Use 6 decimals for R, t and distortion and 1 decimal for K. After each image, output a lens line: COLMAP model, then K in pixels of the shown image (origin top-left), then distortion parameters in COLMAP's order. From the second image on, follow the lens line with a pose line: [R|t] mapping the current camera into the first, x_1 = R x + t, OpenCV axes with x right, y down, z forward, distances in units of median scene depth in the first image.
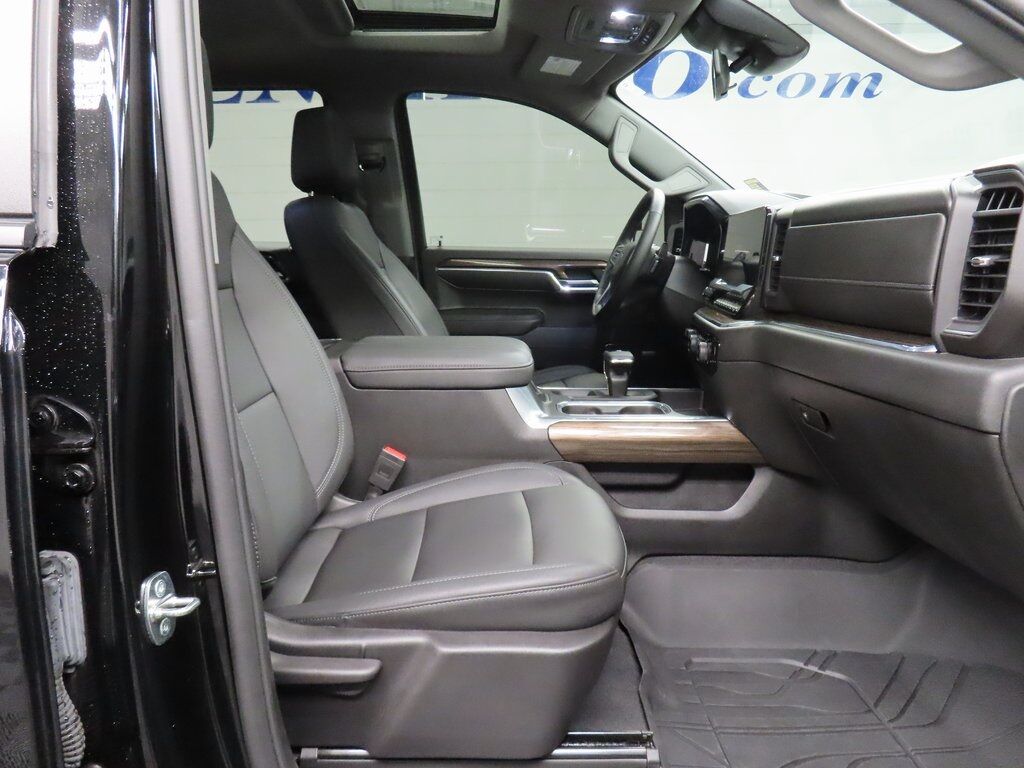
lens RADIAL K [[733.1, 0, 512.0], [0, 733.1, 384.0], [0, 0, 1]] dist [-0.009579, 0.002179]
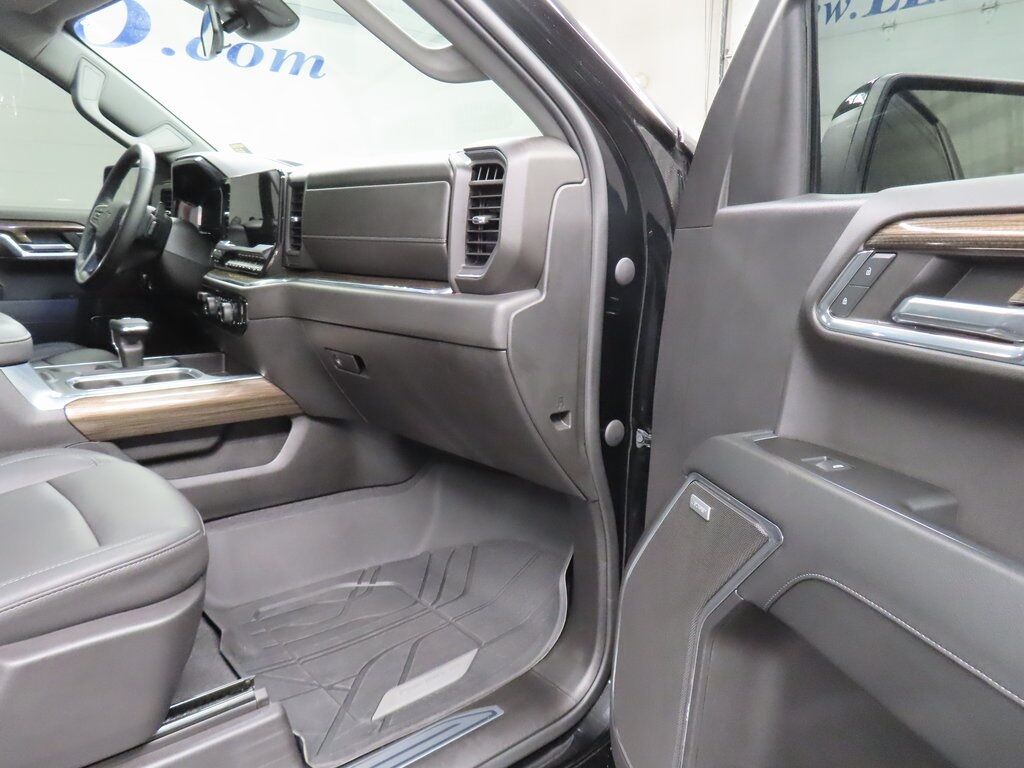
lens RADIAL K [[733.1, 0, 512.0], [0, 733.1, 384.0], [0, 0, 1]] dist [-0.009579, 0.002179]
pose [[0.760480, -0.115424, 0.639020, -0.100382], [0.092029, 0.993300, 0.069896, 0.020193], [-0.642807, 0.005654, 0.766008, -0.018673]]
